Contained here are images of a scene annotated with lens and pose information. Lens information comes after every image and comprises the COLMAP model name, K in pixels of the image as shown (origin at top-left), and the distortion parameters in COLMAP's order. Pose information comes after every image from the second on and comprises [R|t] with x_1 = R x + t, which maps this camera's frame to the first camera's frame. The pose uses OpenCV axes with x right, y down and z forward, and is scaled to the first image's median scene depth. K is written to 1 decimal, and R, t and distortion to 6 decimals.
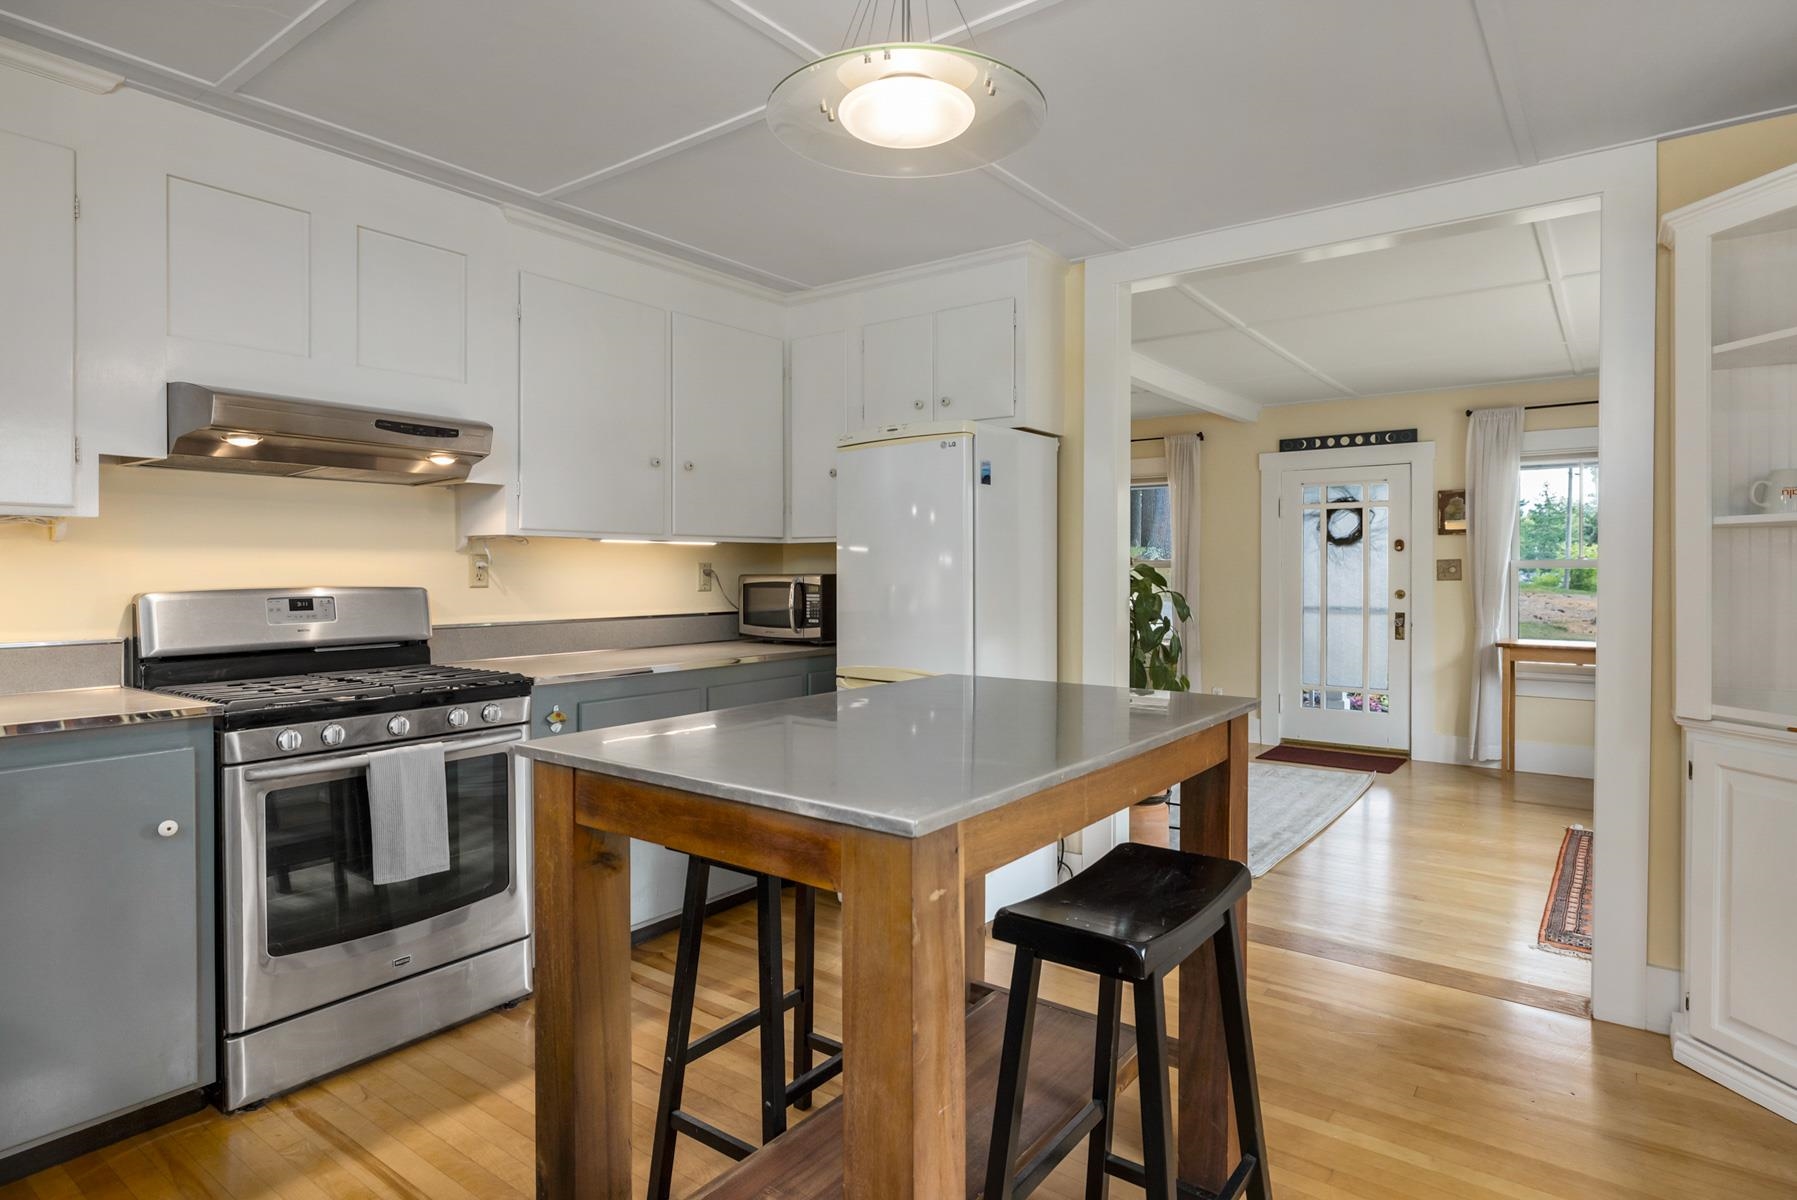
lens RADIAL K [[967.2, 0, 914.3], [0, 967.2, 594.2], [0, 0, 1]] dist [0.003246, 0.000377]
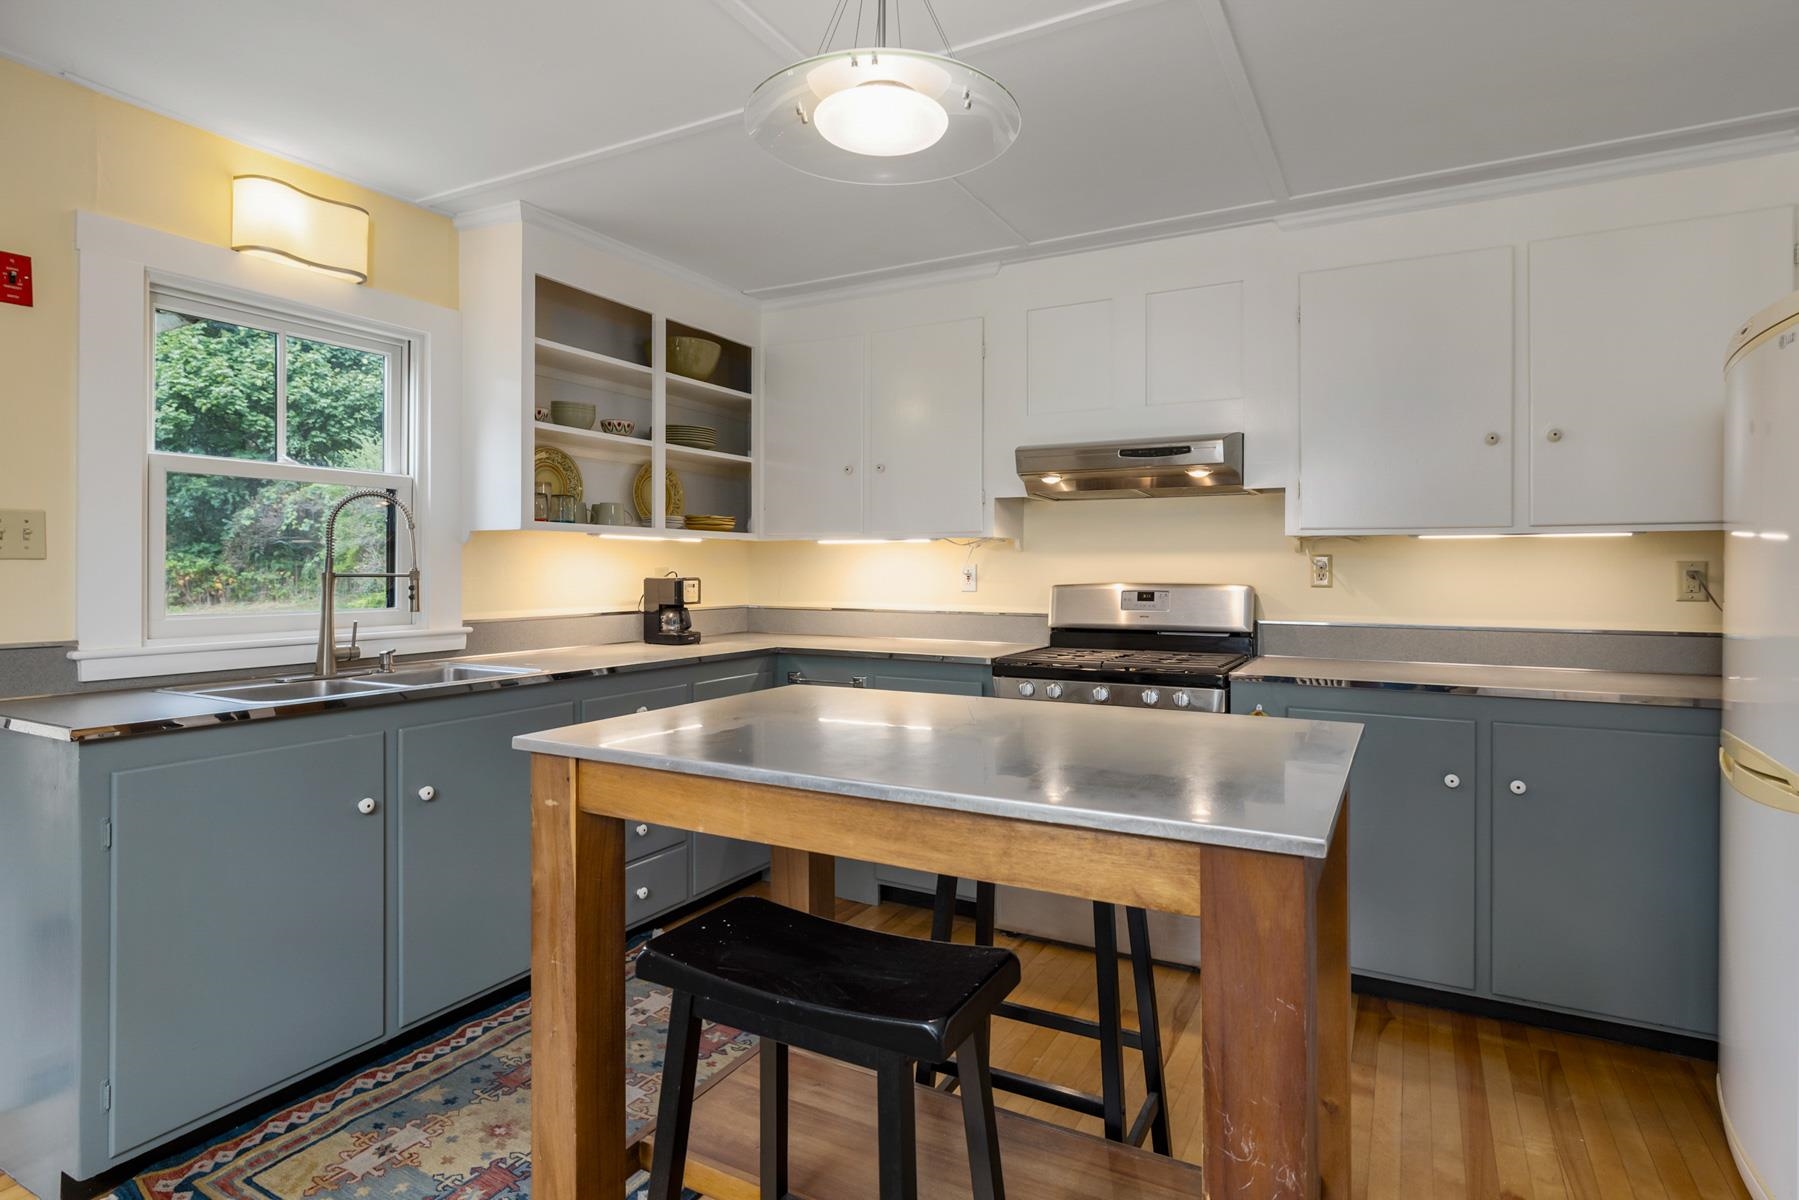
lens RADIAL K [[952.2, 0, 925.4], [0, 952.2, 571.1], [0, 0, 1]] dist [0.001814, 0.000597]
pose [[0.165682, 0.003228, -0.986174, 0.250911], [-0.025857, 0.999665, -0.001072, -0.006166], [0.985840, 0.025677, 0.165710, 0.221591]]
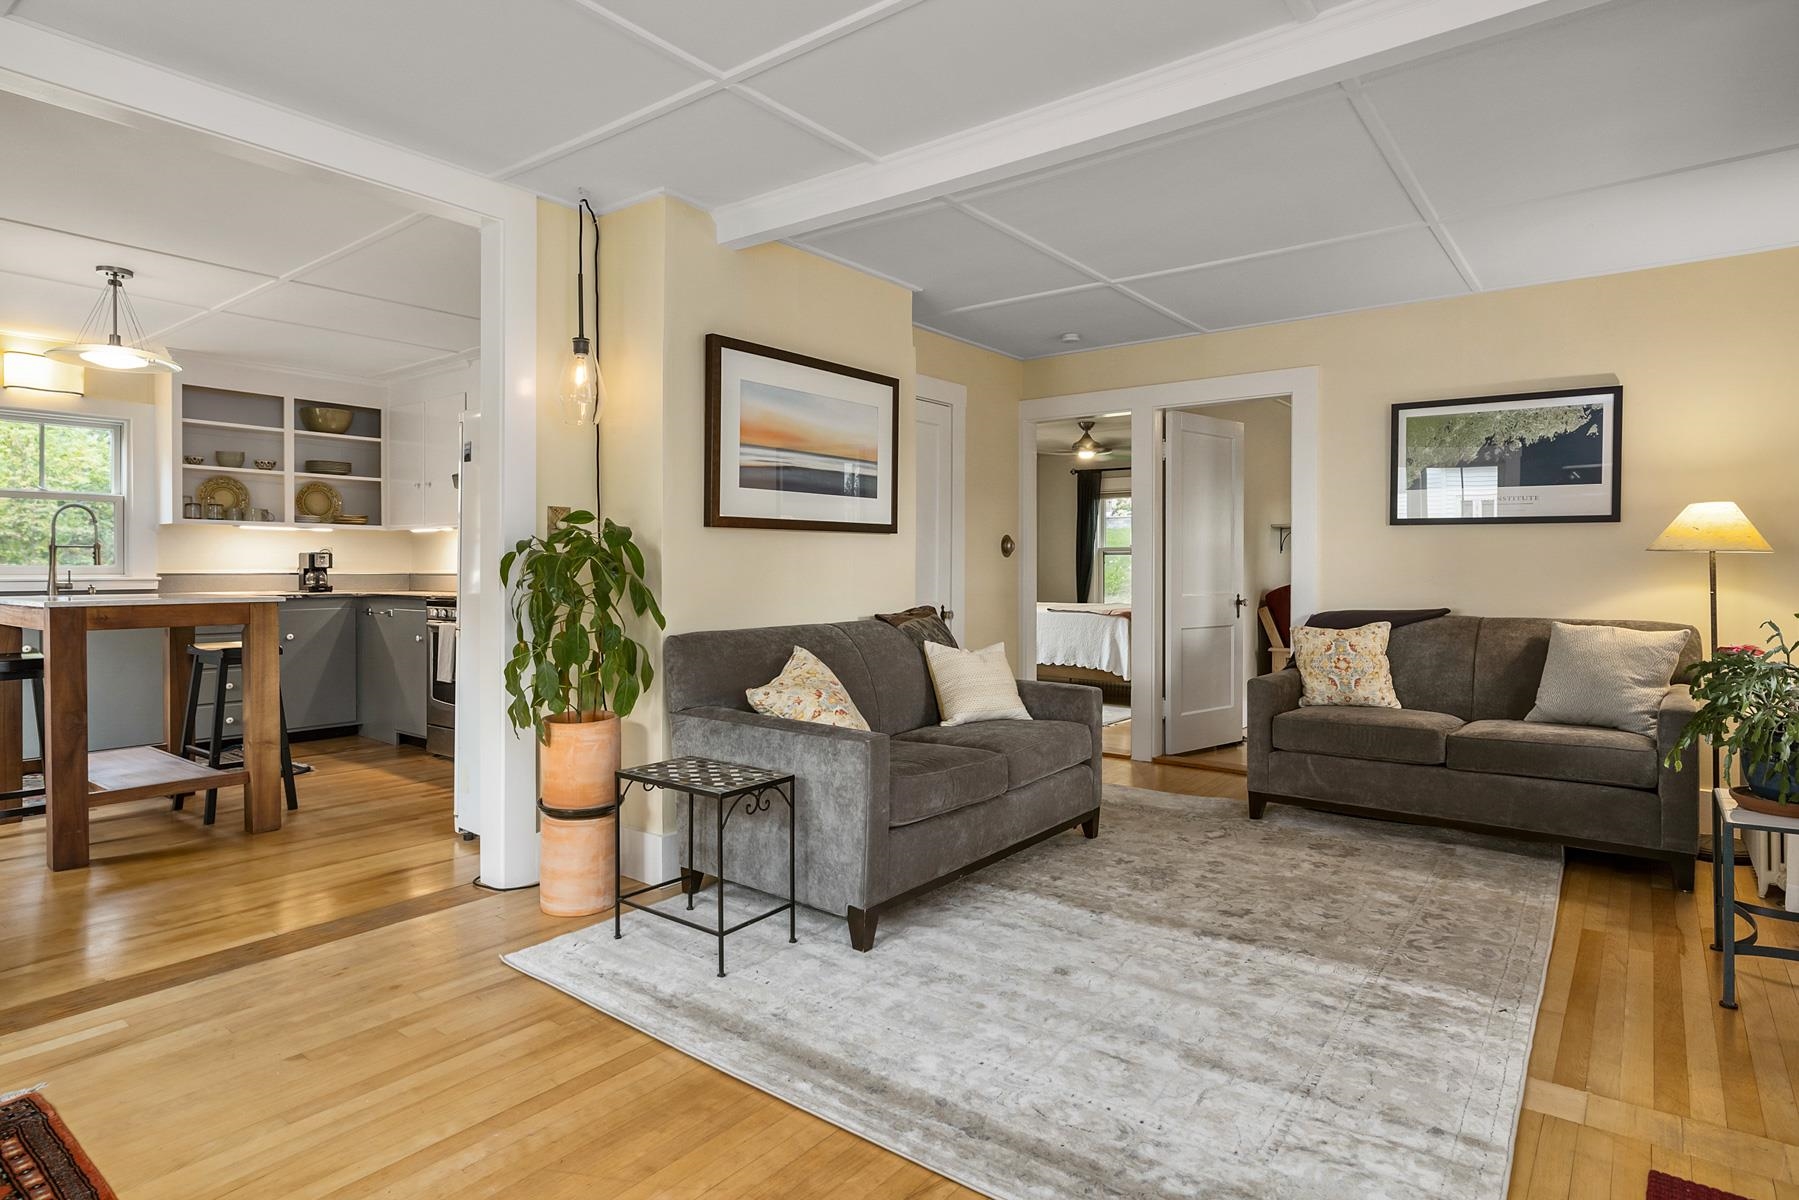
lens RADIAL K [[968.2, 0, 915.4], [0, 968.2, 594.2], [0, 0, 1]] dist [0.003246, 0.000377]
pose [[-0.007833, 0.028840, -0.999553, 0.646377], [-0.024815, 0.999271, 0.029026, -0.000348], [0.999661, 0.025032, -0.007111, 0.804852]]
